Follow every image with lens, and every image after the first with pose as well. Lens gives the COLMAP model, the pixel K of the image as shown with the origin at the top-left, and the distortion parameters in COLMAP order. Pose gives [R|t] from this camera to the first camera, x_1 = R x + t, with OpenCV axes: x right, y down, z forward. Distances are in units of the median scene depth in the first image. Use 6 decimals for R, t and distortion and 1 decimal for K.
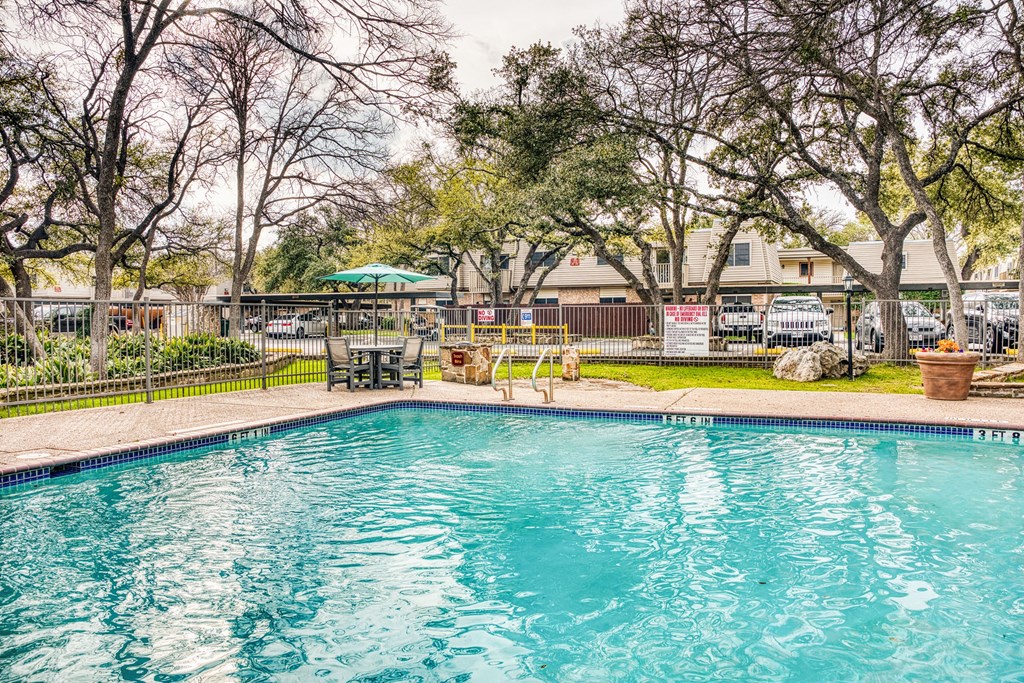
lens RADIAL K [[703.0, 0, 515.2], [0, 703.0, 336.1], [0, 0, 1]] dist [-0.087630, 0.016090]
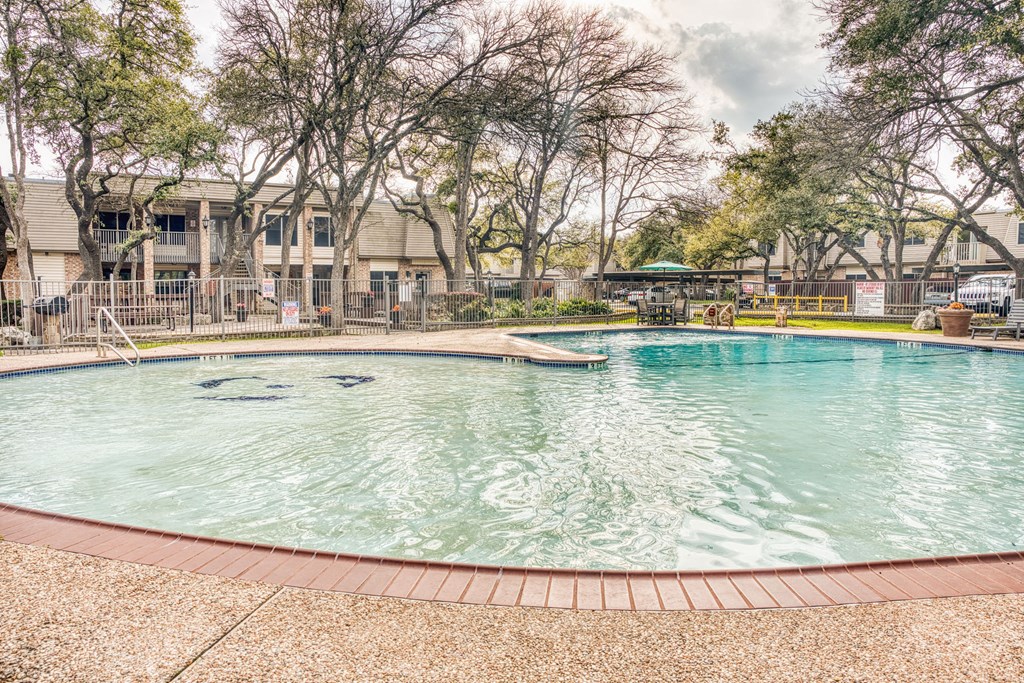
lens RADIAL K [[703.0, 0, 506.3], [0, 703.0, 332.0], [0, 0, 1]] dist [-0.087630, 0.016090]
pose [[0.860541, 0.032703, -0.508331, 0.222988], [-0.016034, 0.999182, 0.037138, 0.014604], [0.509129, -0.023808, 0.860361, -0.474037]]
